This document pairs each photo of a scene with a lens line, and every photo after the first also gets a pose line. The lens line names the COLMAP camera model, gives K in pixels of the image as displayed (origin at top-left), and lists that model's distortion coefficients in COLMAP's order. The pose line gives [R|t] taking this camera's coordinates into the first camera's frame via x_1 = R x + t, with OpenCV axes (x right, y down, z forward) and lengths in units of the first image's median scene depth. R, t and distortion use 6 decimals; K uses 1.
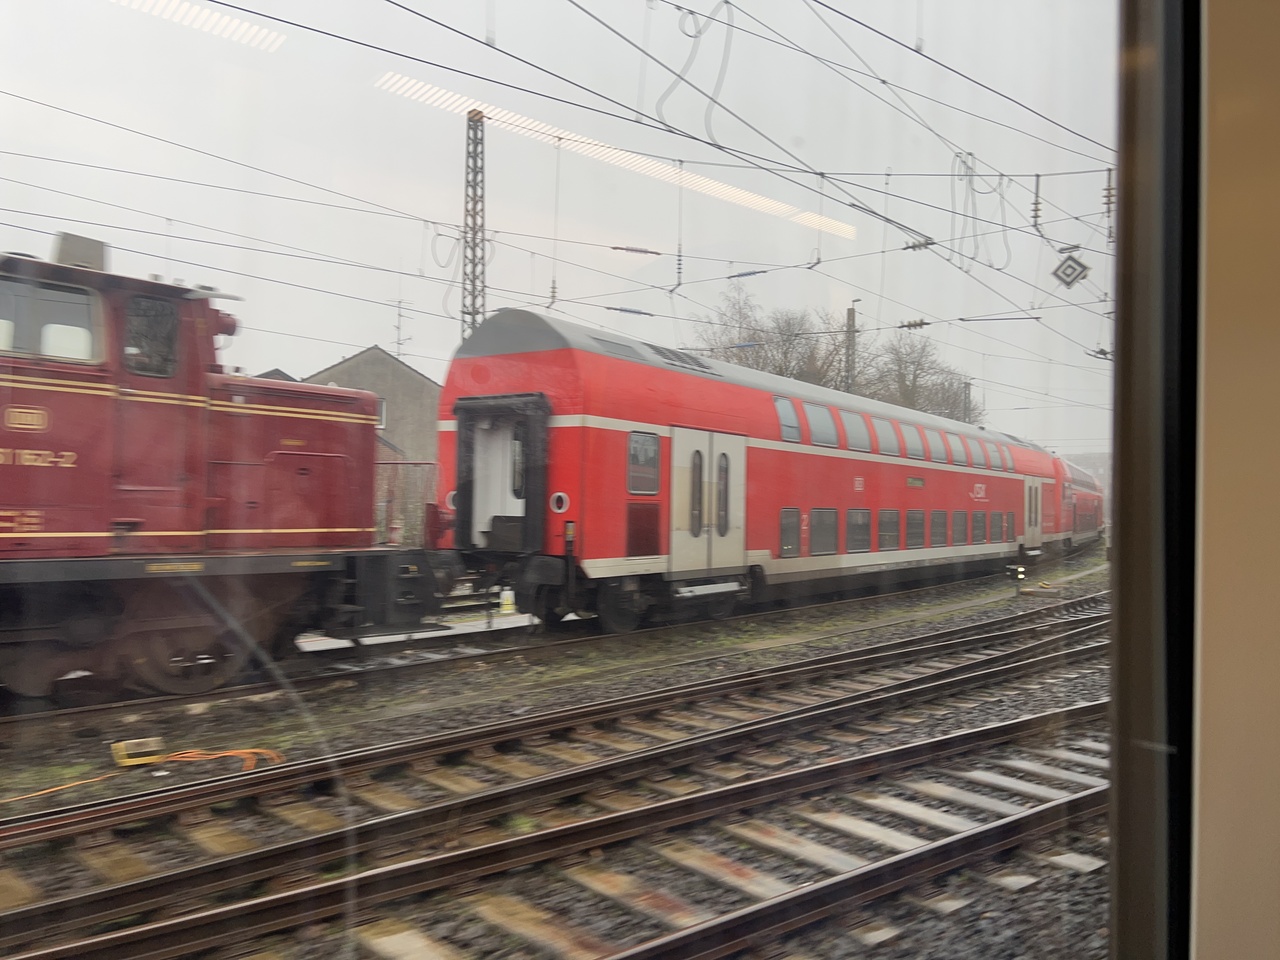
lens RADIAL K [[947.9, 0, 629.7], [0, 947.9, 463.2], [0, 0, 1]] dist [0.061074, -0.005917]
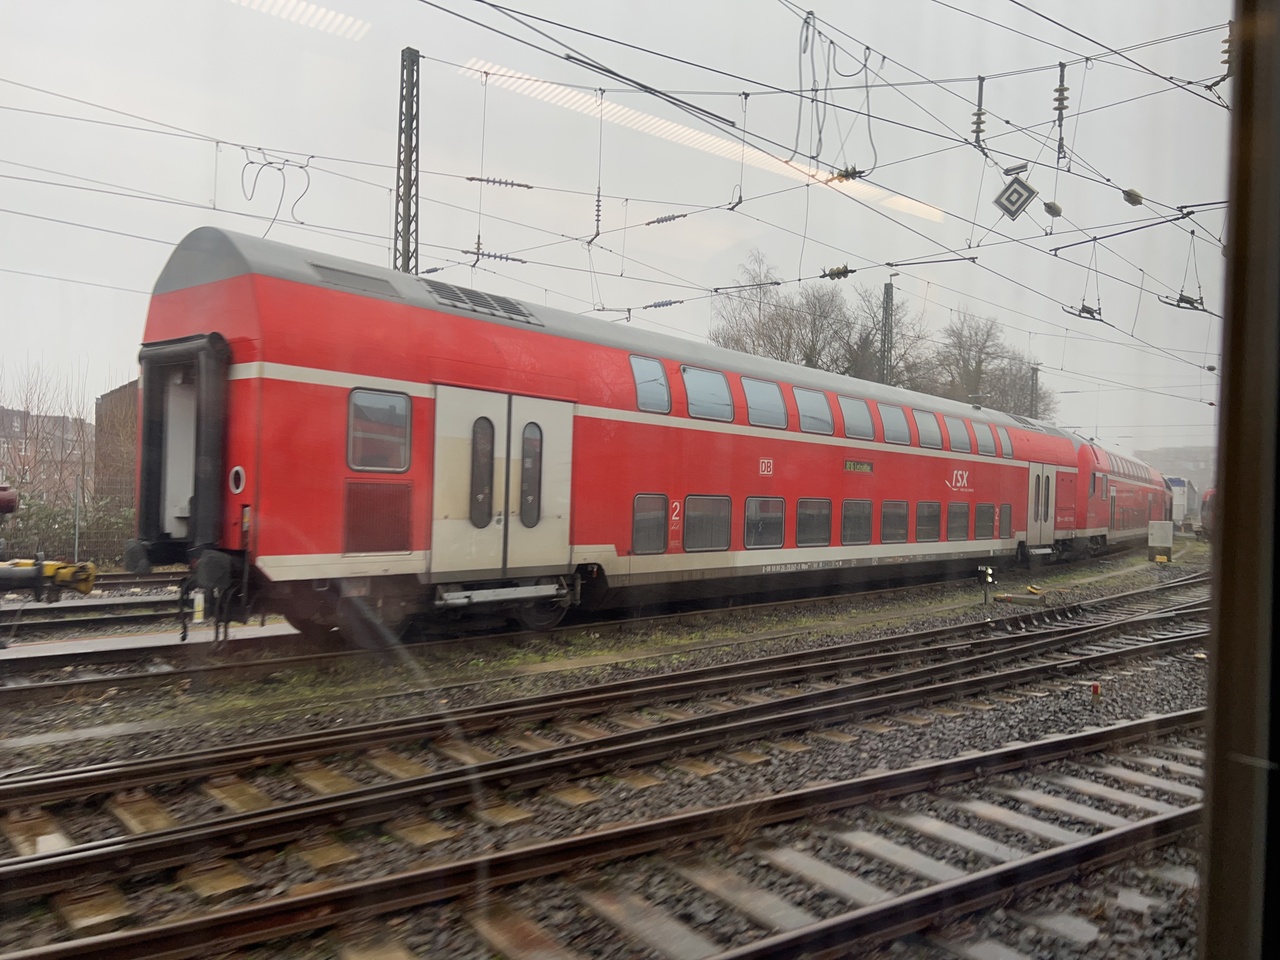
lens RADIAL K [[951.7, 0, 640.7], [0, 951.7, 478.1], [0, 0, 1]] dist [0.061701, -0.059649]
pose [[0.996983, 0.011618, -0.076747, 0.256403], [-0.009642, 0.999614, 0.026068, 0.014711], [0.077021, -0.025249, 0.996710, 0.219555]]
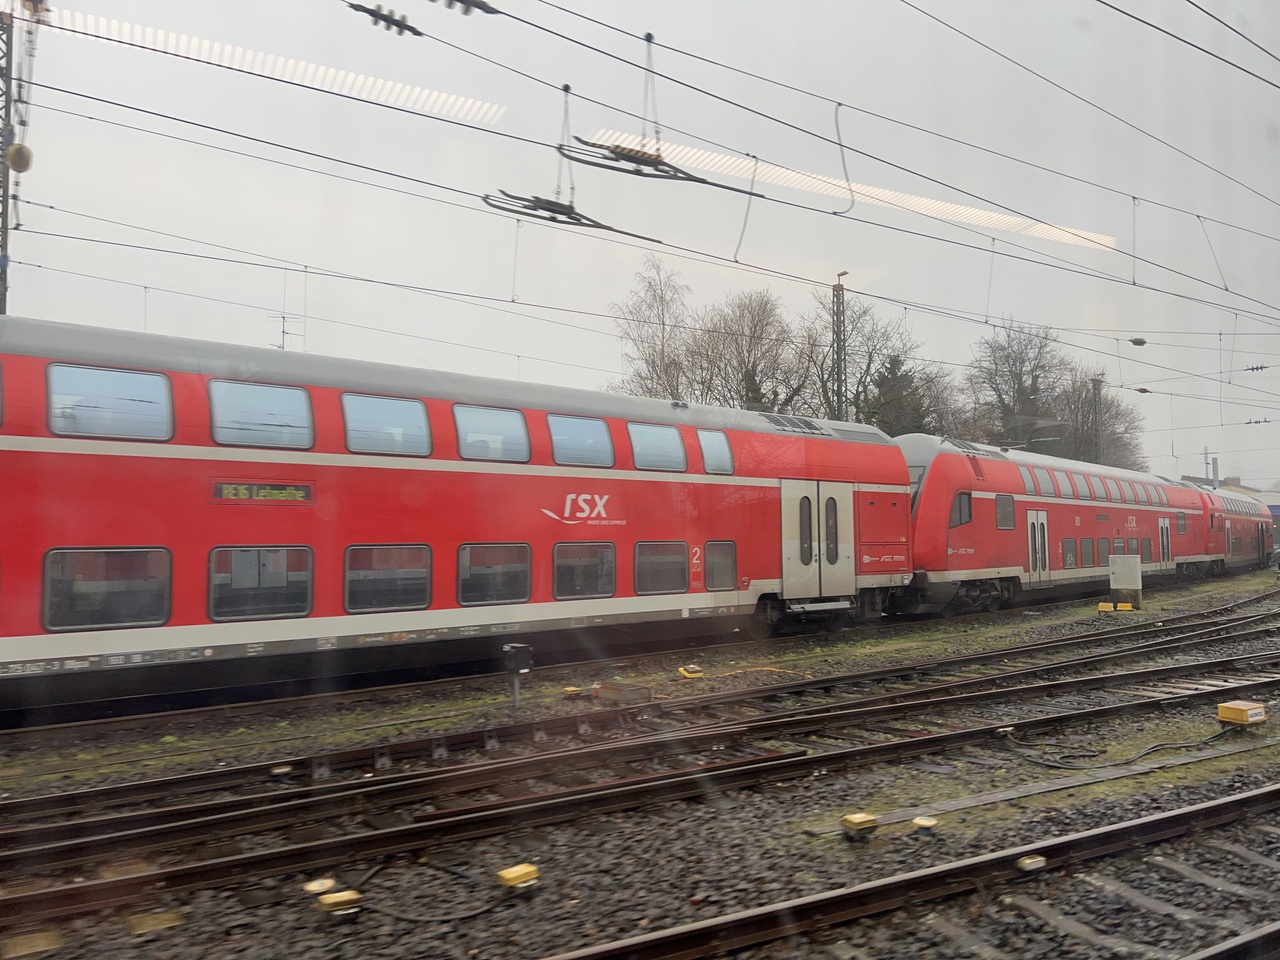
lens RADIAL K [[952.6, 0, 640.0], [0, 952.6, 470.9], [0, 0, 1]] dist [0.062009, -0.066898]
pose [[0.975521, -0.043588, -0.215545, 0.919948], [0.036365, 0.998640, -0.037368, 0.052816], [0.216880, 0.028615, 0.975779, 0.796867]]
